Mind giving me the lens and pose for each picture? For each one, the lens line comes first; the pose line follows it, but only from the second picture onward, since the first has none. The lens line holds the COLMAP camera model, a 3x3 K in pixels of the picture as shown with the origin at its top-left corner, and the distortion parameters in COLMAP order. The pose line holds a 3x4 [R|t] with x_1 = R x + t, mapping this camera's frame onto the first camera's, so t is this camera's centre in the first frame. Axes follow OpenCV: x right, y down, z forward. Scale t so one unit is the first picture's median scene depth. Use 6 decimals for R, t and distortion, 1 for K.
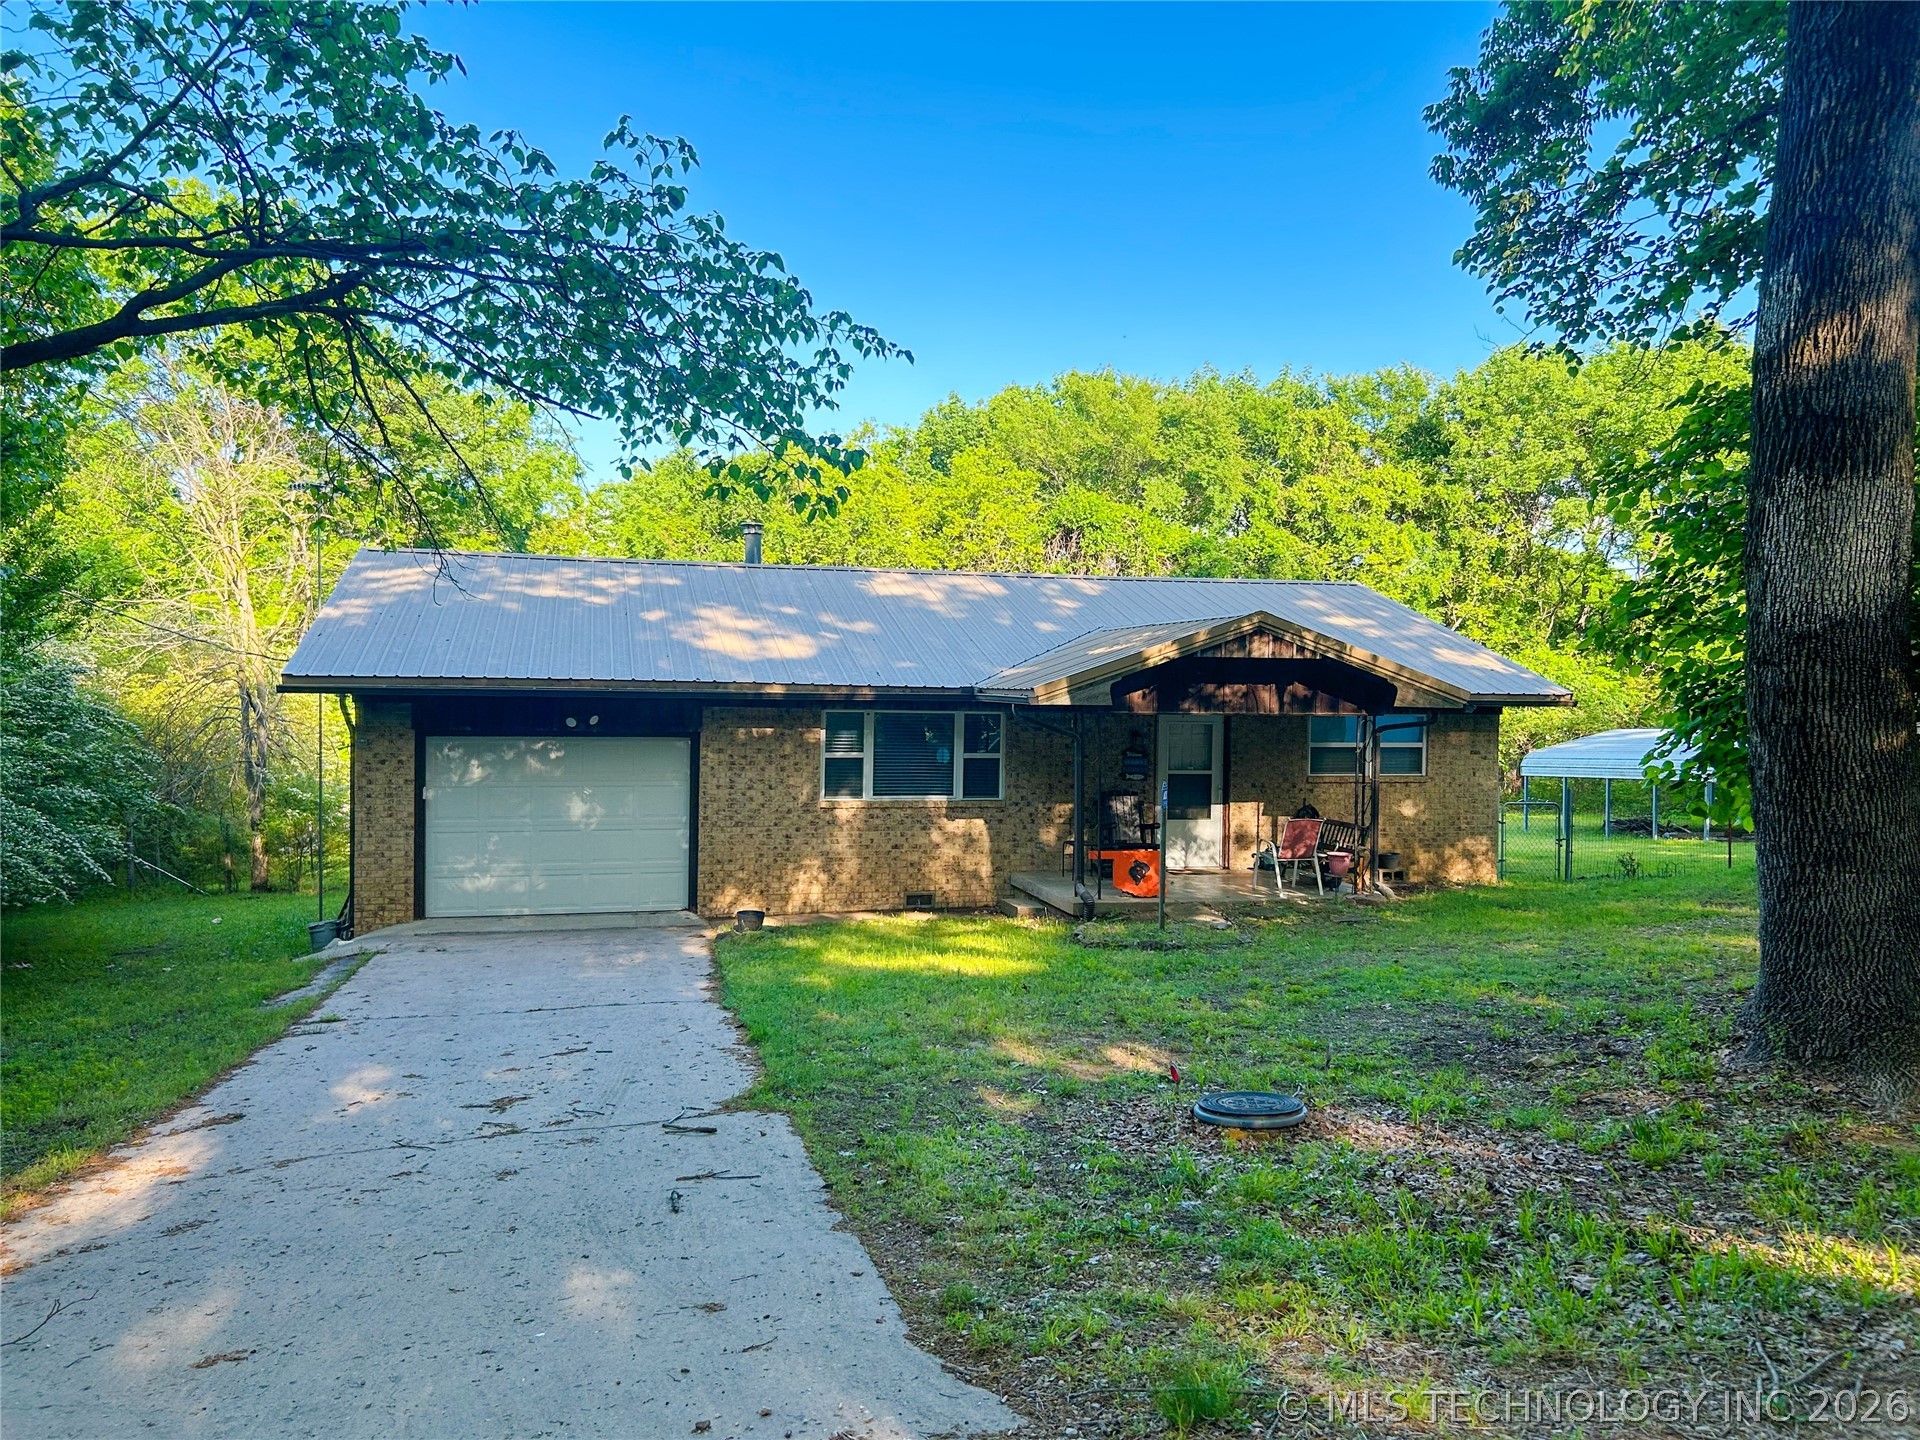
lens RADIAL K [[1460.1, 0, 954.5], [0, 1460.1, 723.4], [0, 0, 1]] dist [0.030650, -0.022520]
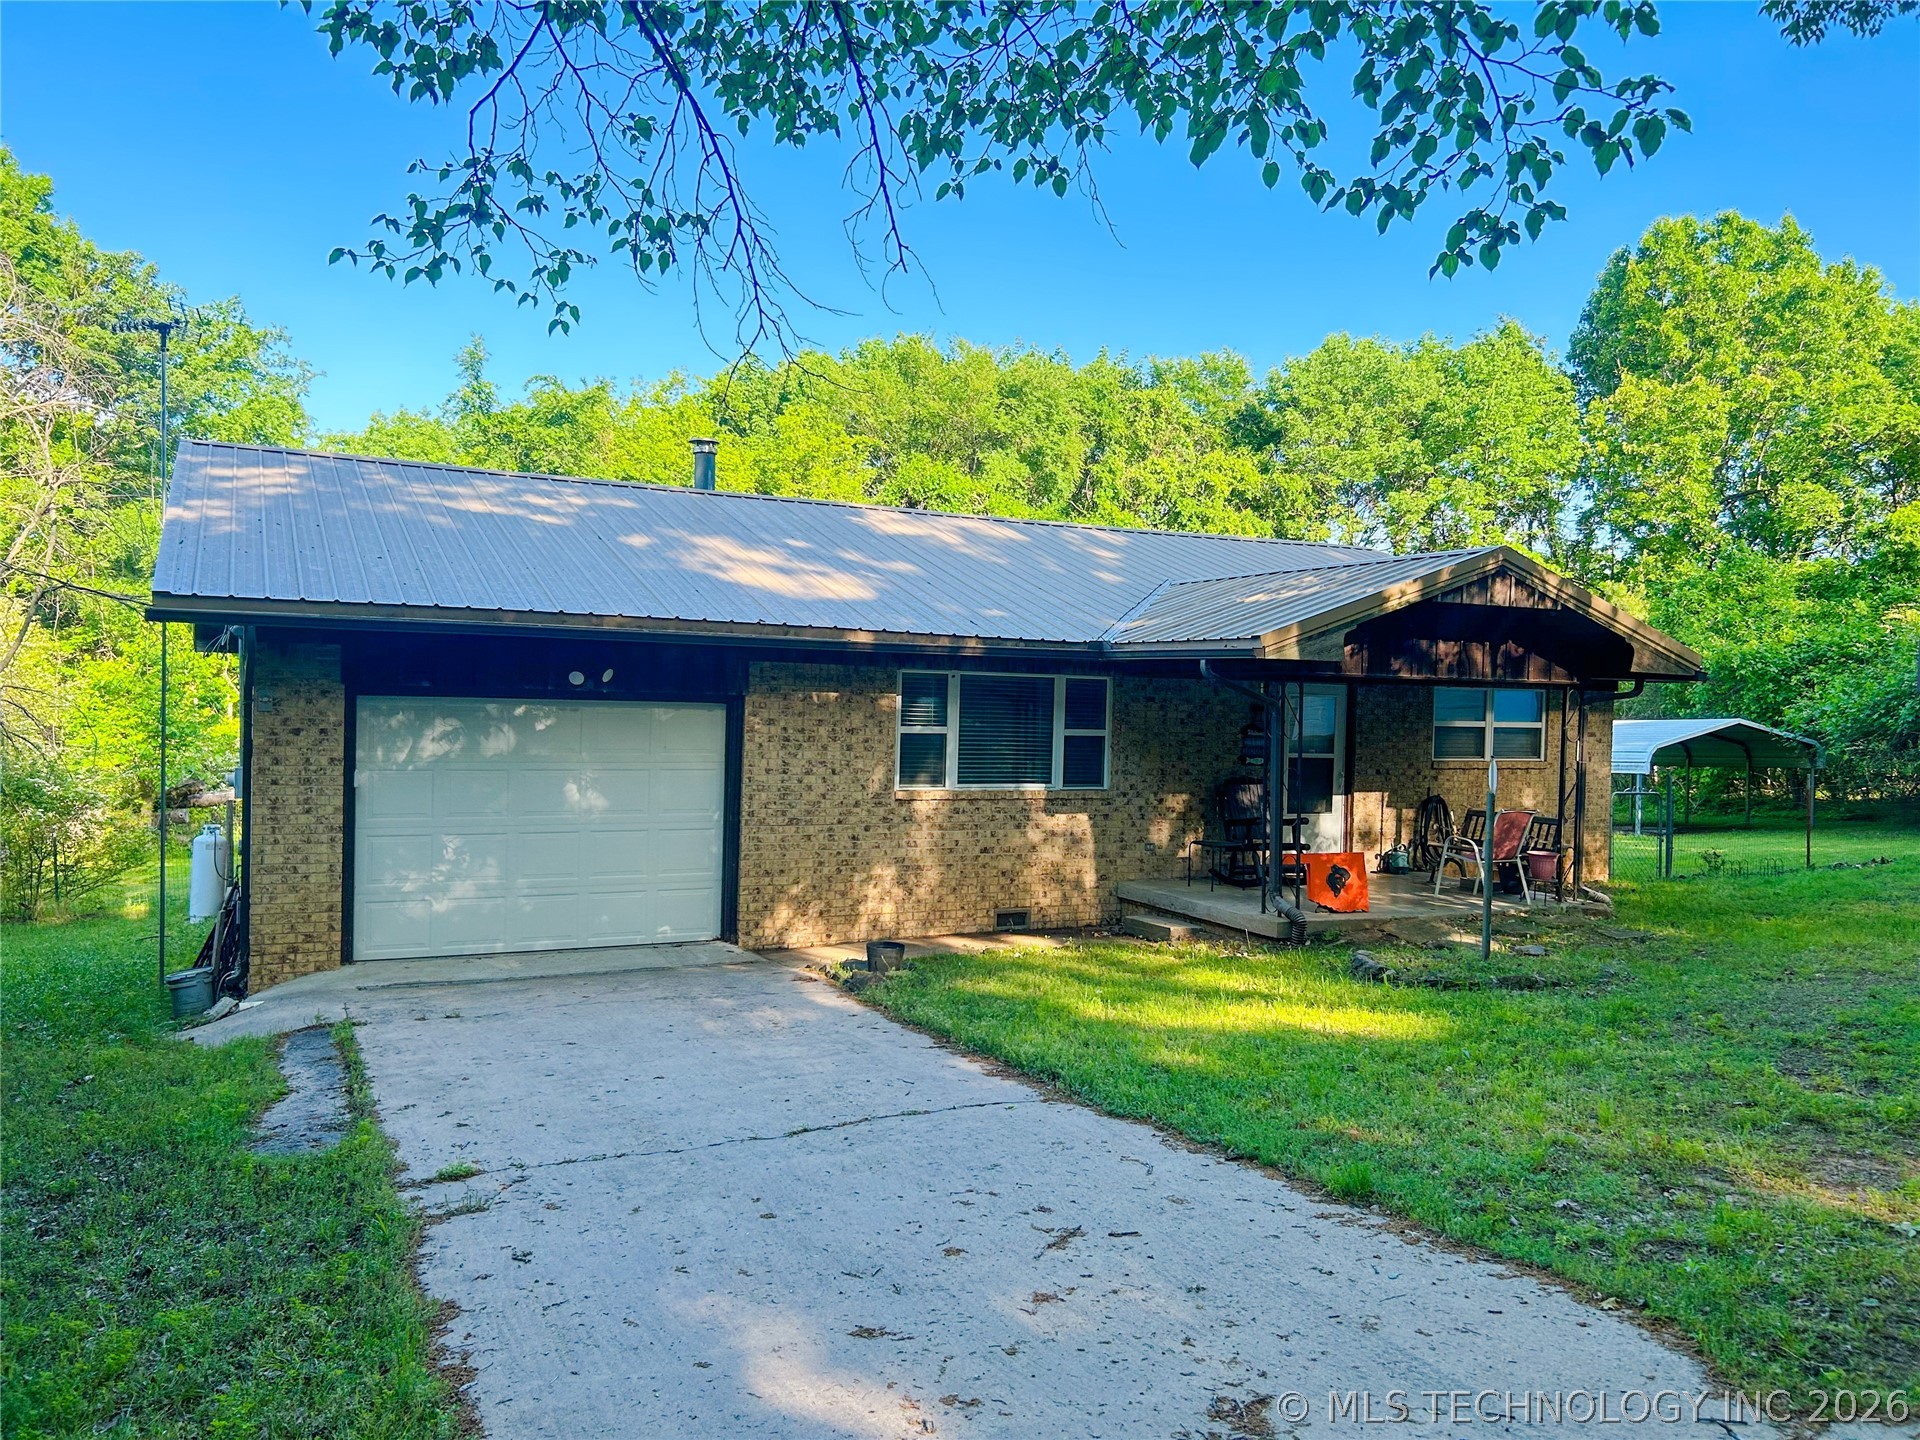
lens RADIAL K [[1460.1, 0, 956.4], [0, 1460.1, 728.1], [0, 0, 1]] dist [0.030650, -0.022520]
pose [[0.976949, 0.007428, 0.213344, -0.218616], [-0.007699, 0.999970, 0.000441, 0.020412], [-0.213334, -0.002073, 0.976977, 0.256862]]
